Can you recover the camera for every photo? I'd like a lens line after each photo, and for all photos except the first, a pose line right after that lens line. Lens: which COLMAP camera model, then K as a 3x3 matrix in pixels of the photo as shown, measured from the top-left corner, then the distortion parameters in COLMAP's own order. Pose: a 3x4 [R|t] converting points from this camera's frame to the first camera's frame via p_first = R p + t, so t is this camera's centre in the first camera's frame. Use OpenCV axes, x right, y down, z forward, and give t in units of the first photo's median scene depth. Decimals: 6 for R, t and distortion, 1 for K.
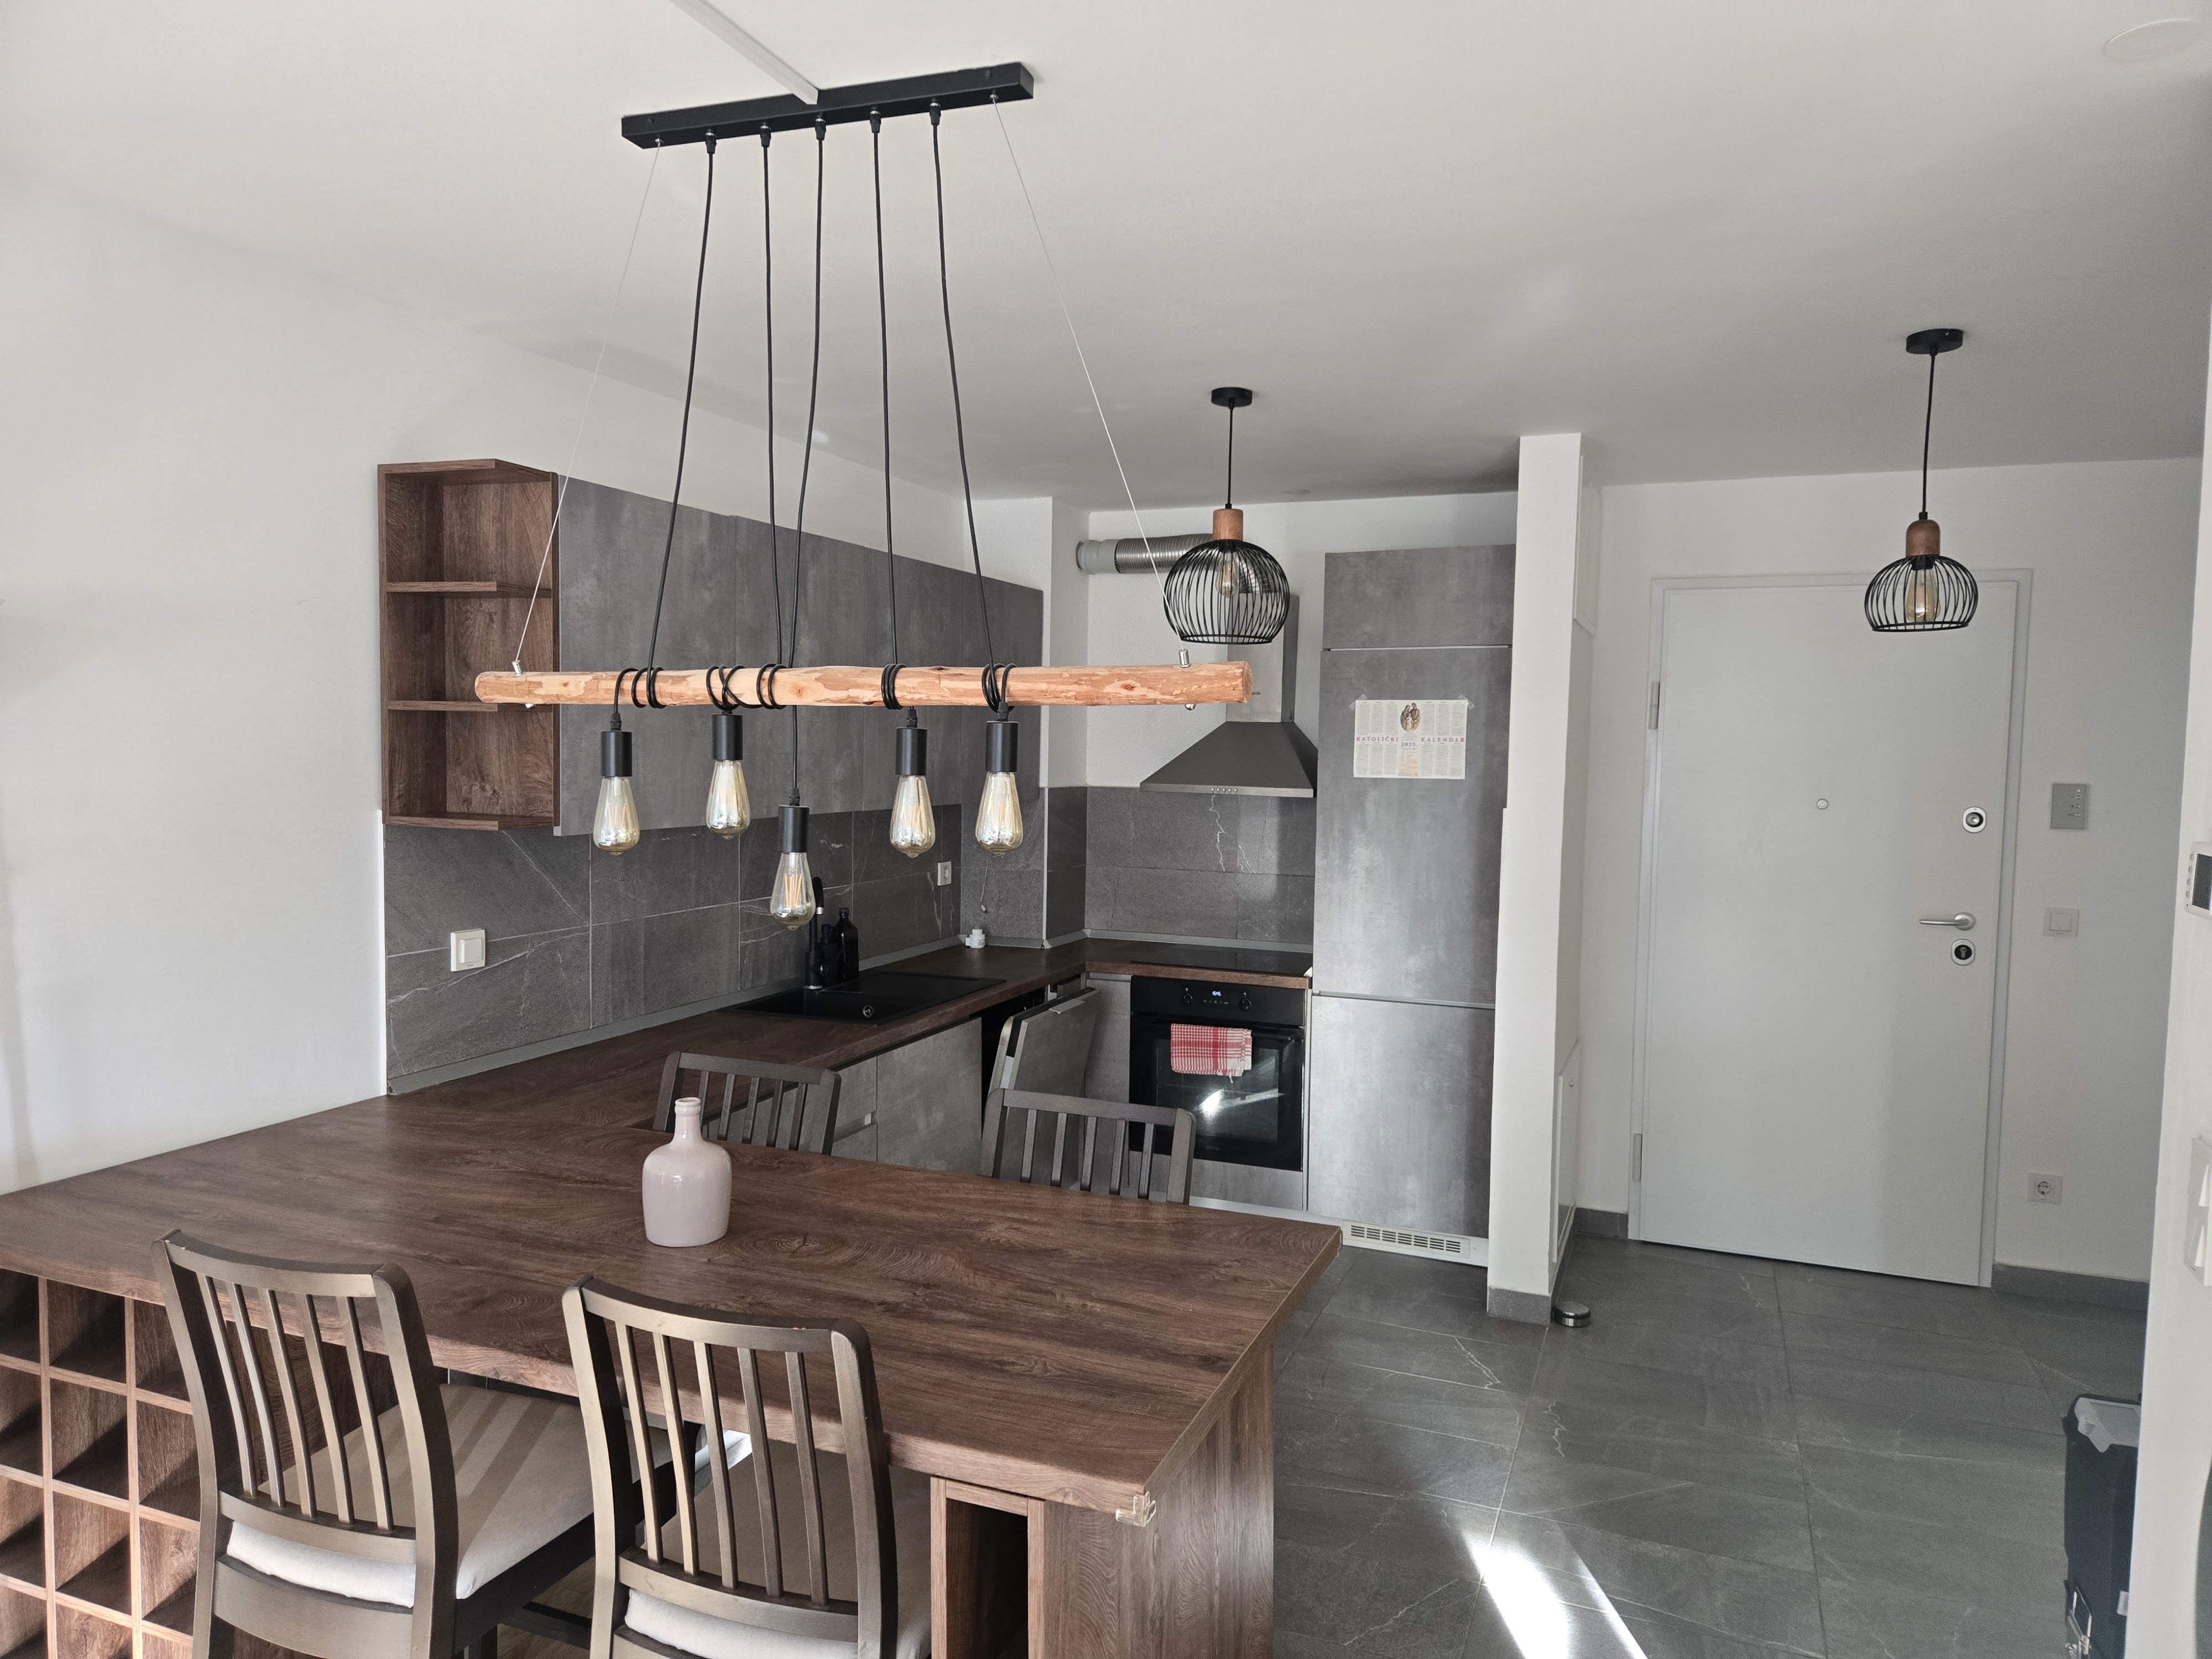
lens RADIAL K [[1493.1, 0, 1073.9], [0, 1493.1, 845.1], [0, 0, 1]] dist [0.055630, -0.048926]
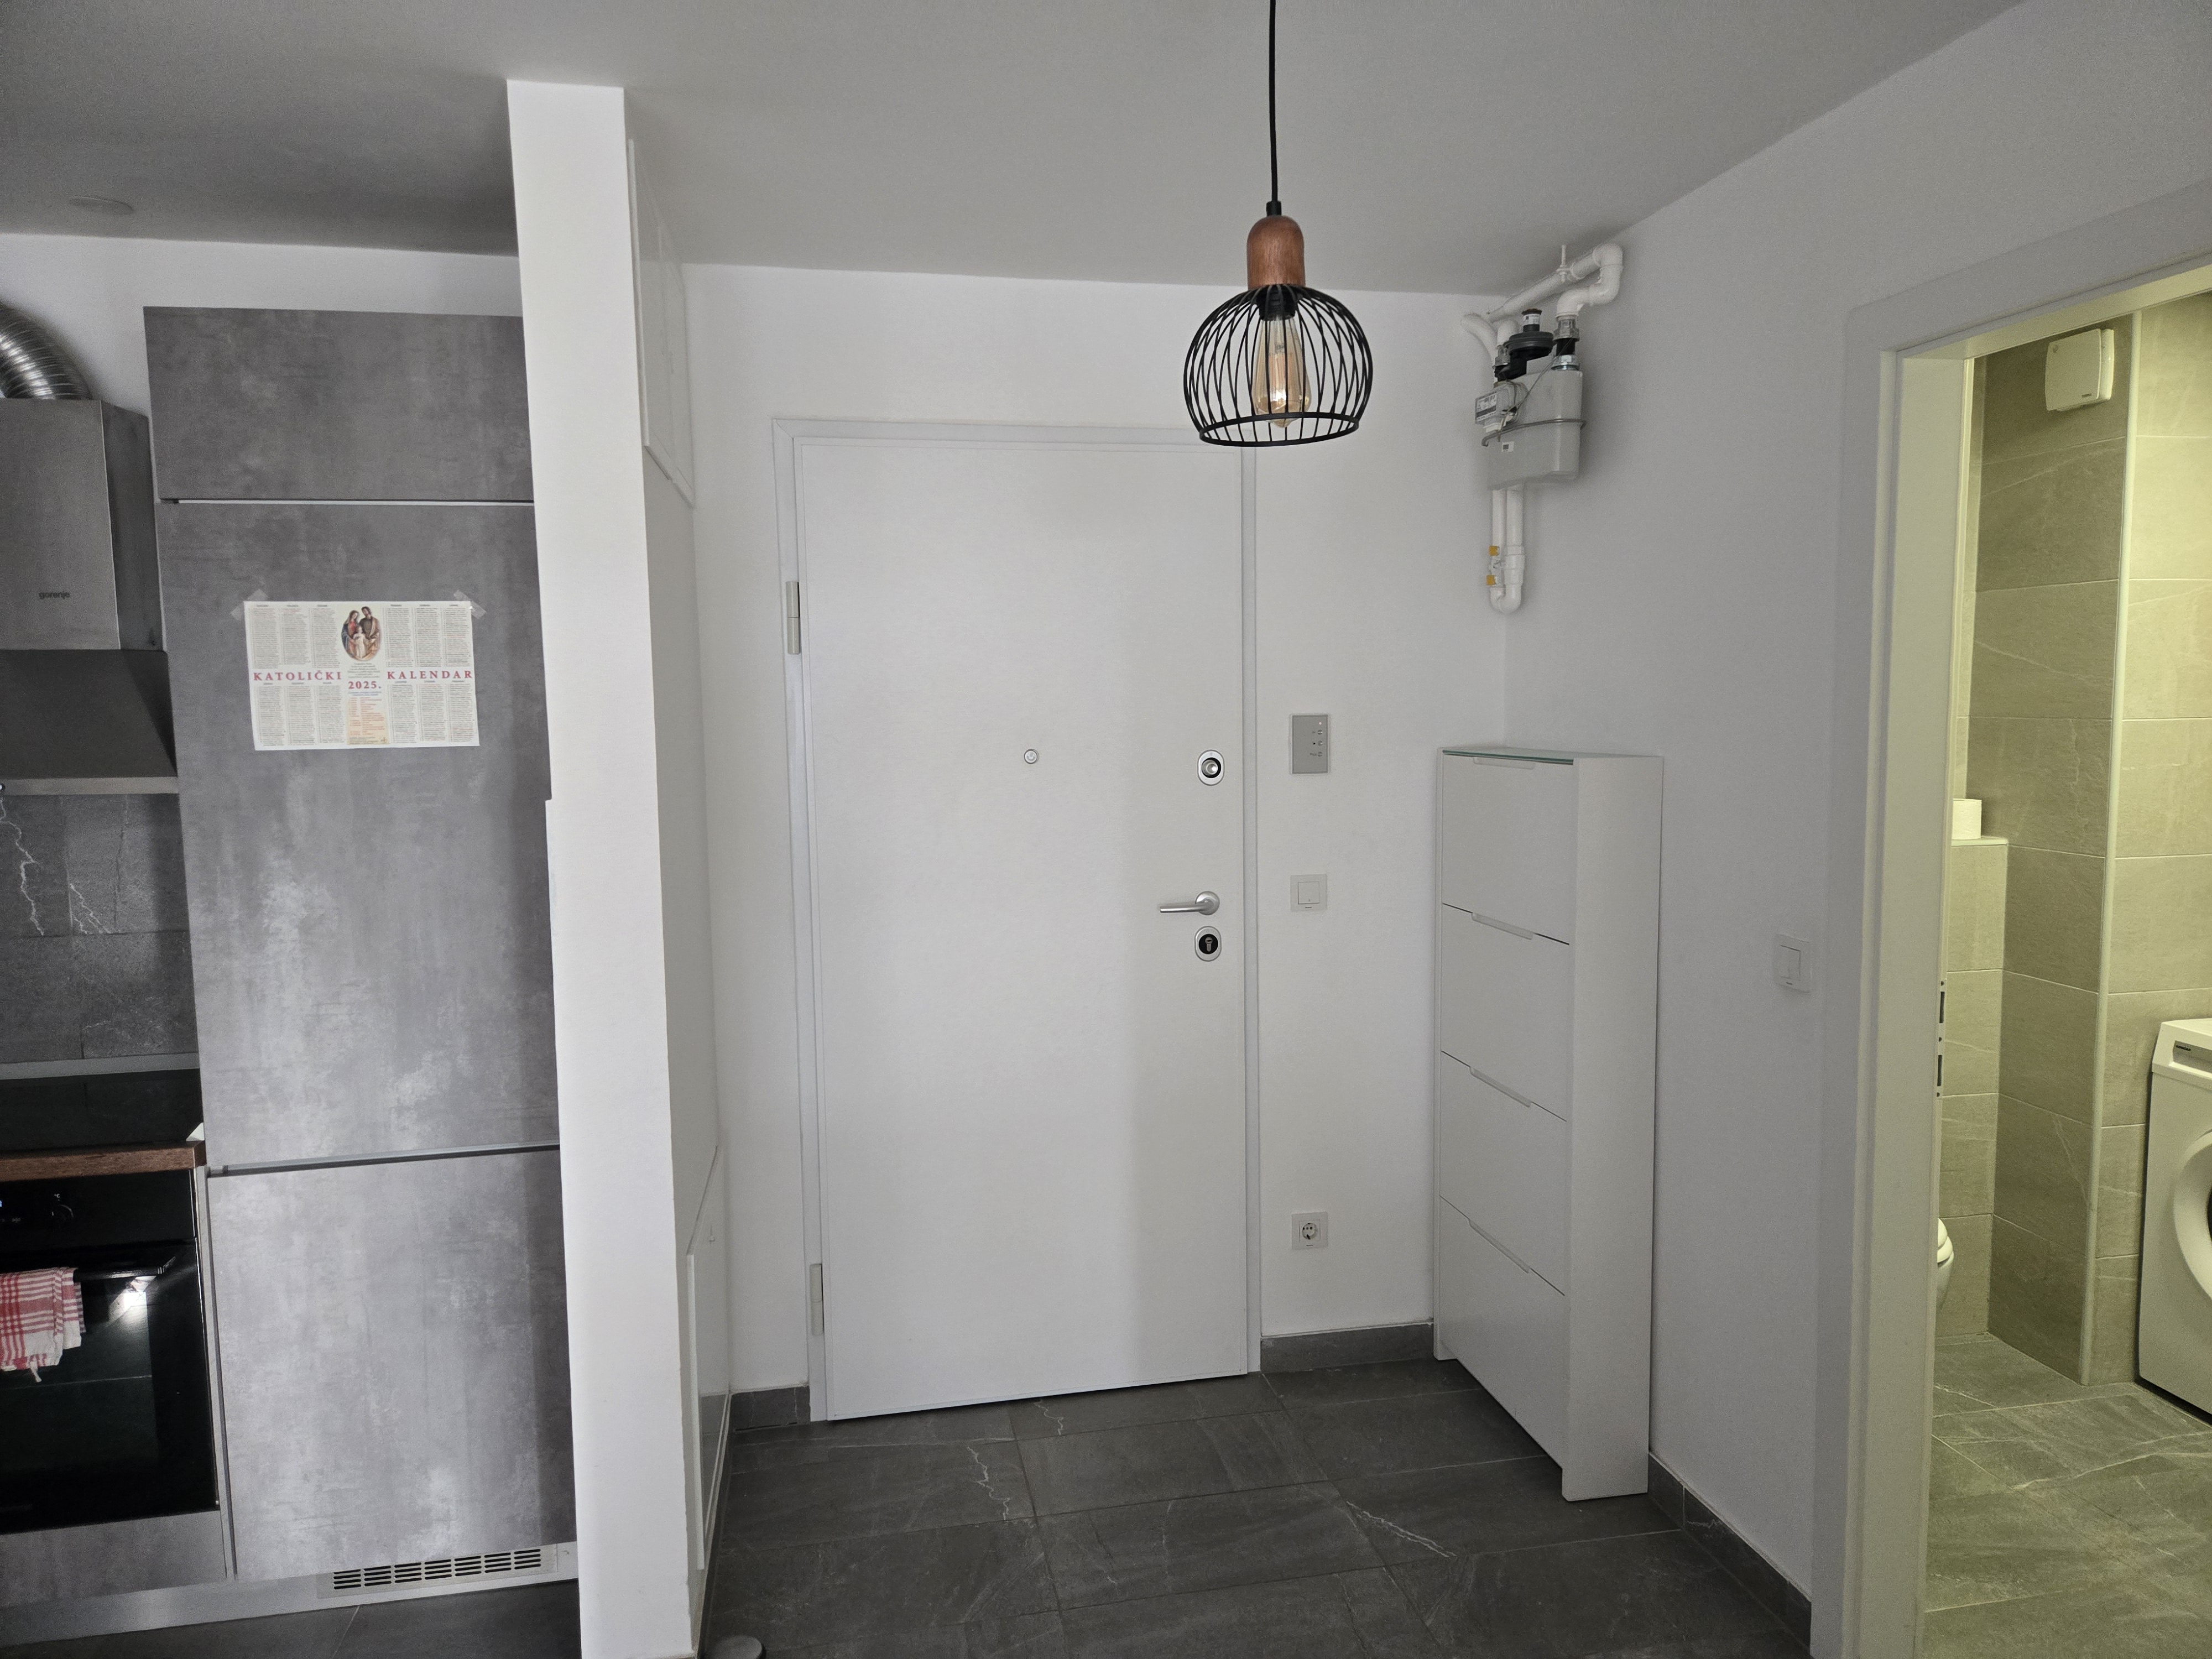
lens RADIAL K [[1493.1, 0, 1122.7], [0, 1493.1, 818.7], [0, 0, 1]] dist [0.055630, -0.048926]
pose [[0.830618, -0.077614, 0.551407, 0.147761], [0.065876, 0.996981, 0.041097, -0.024152], [-0.552932, 0.002189, 0.833223, 0.402564]]
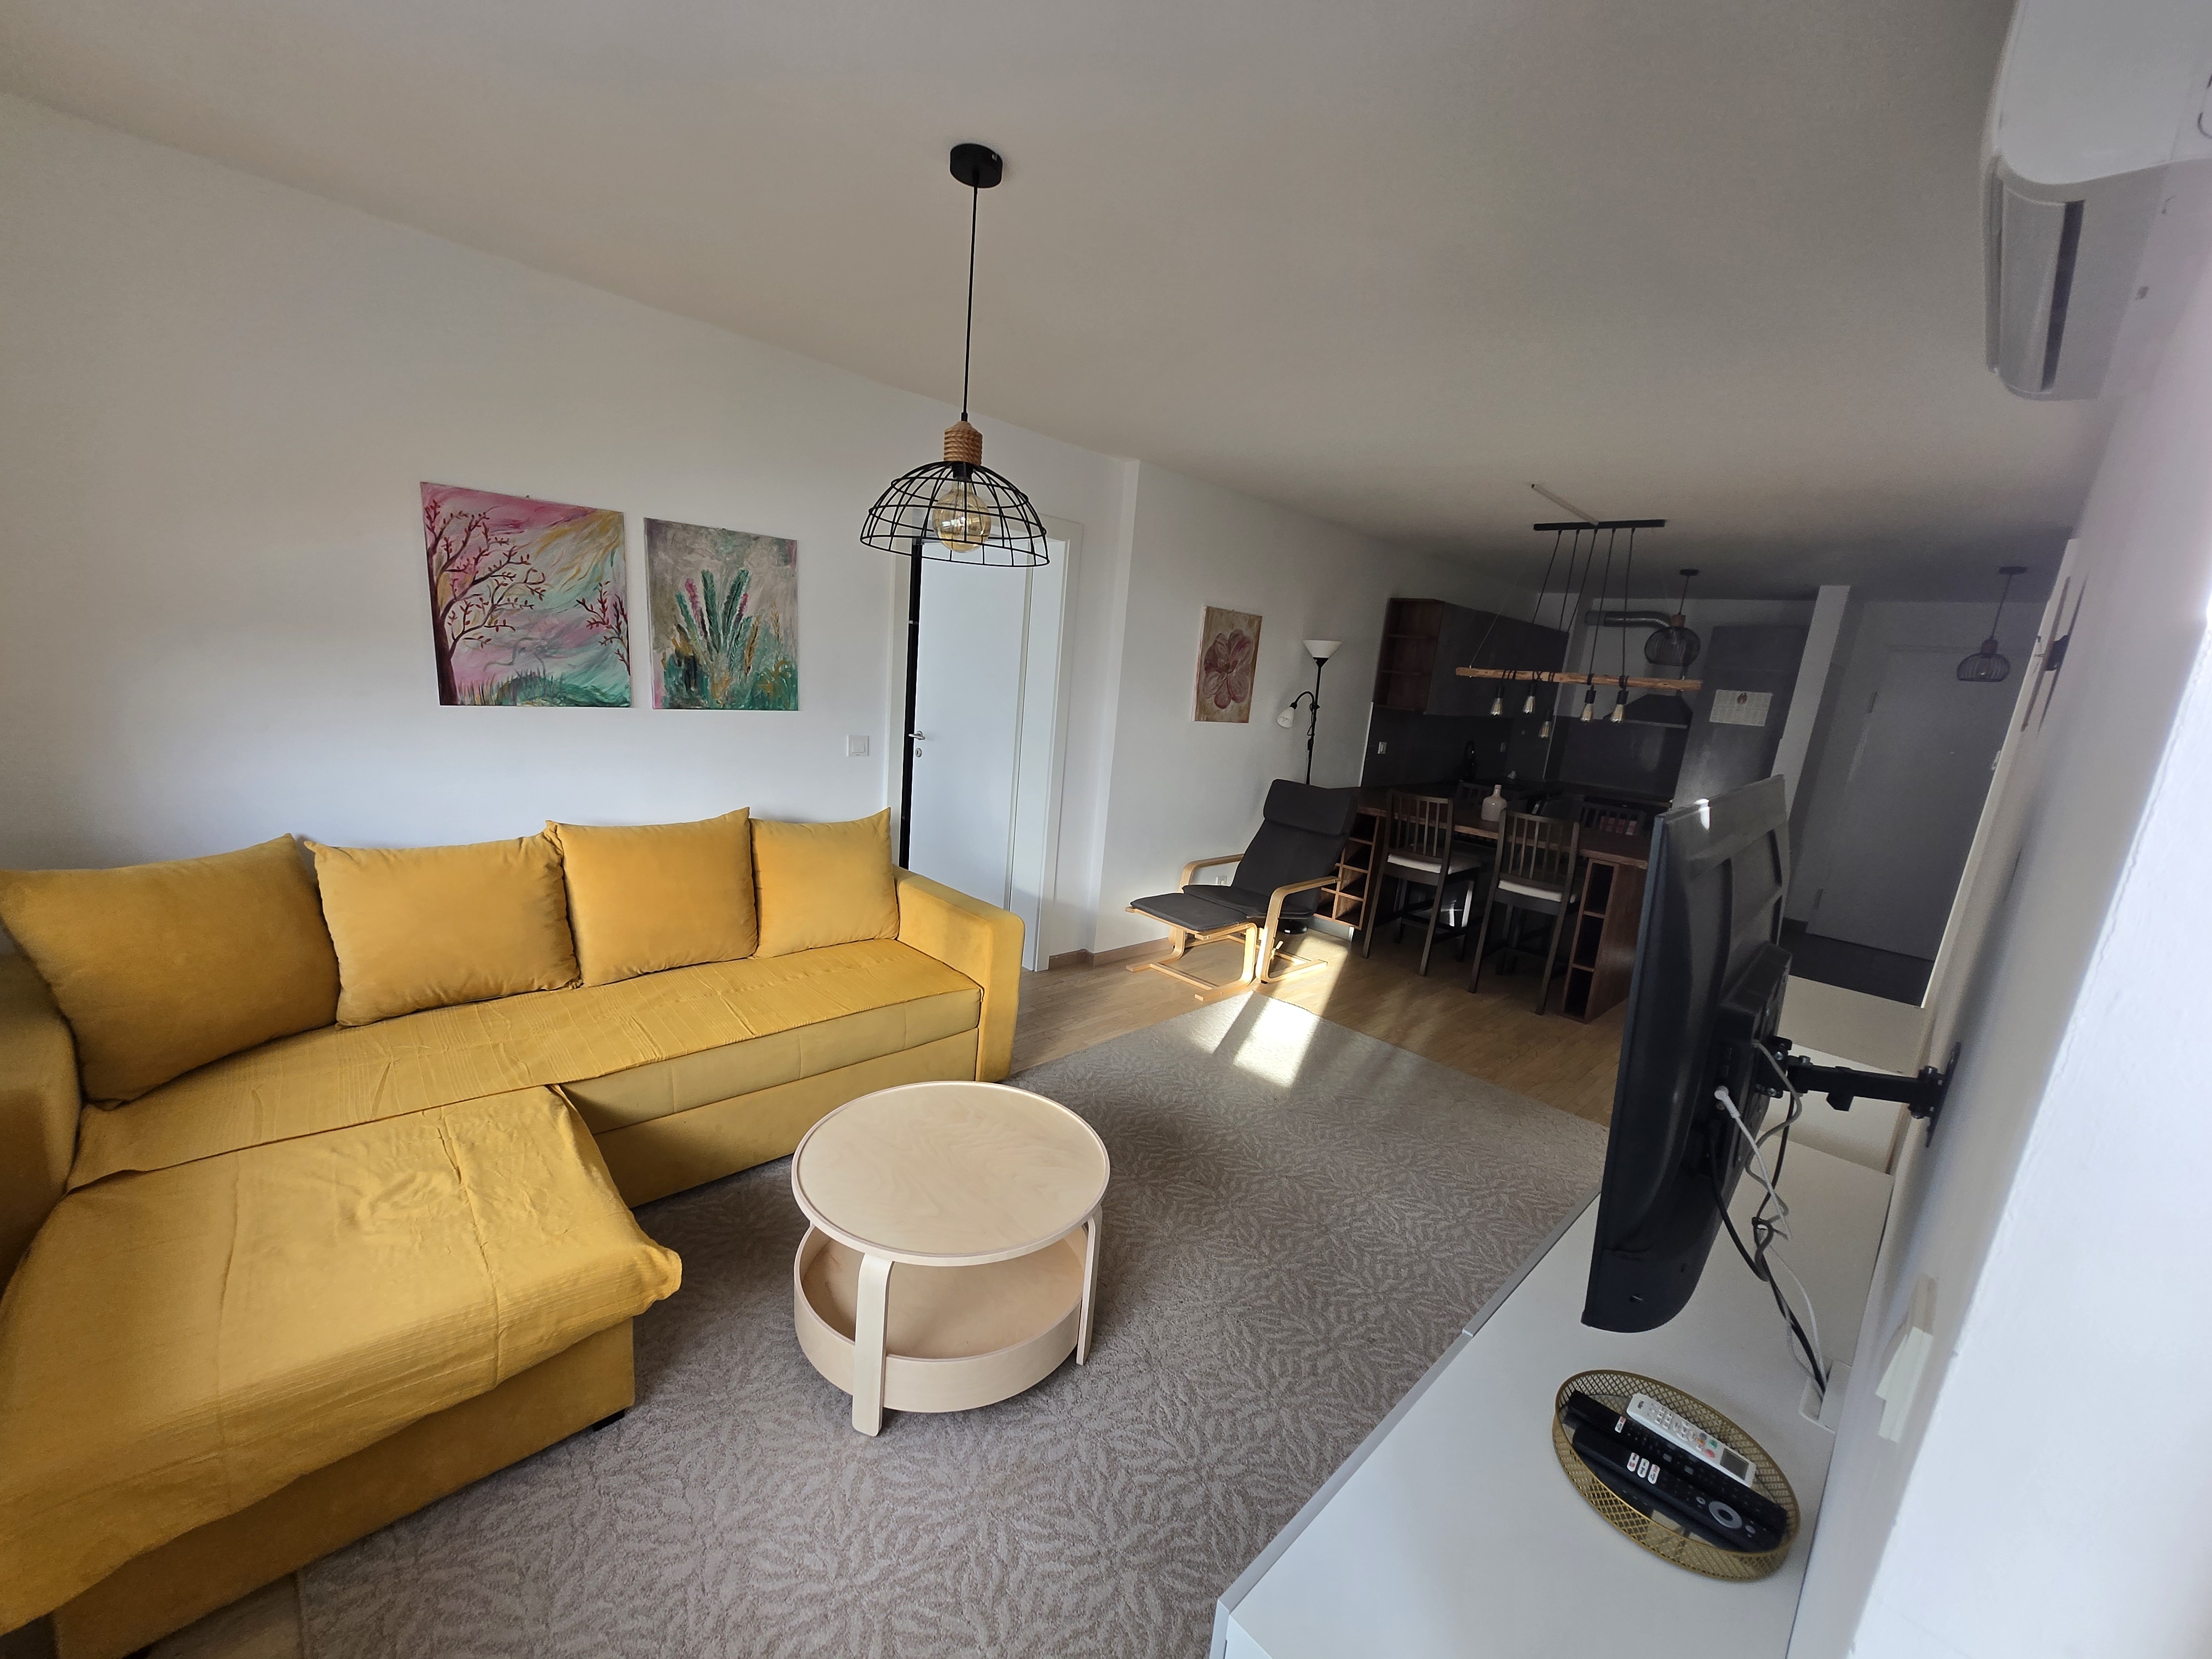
lens RADIAL K [[859.2, 0, 1097.9], [0, 859.2, 857.1], [0, 0, 1]] dist [-0.000932, -0.000818]
pose [[0.916407, 0.148546, -0.371661, -0.171914], [-0.099085, 0.983872, 0.148920, 0.061170], [0.387789, -0.099646, 0.916346, -0.683097]]
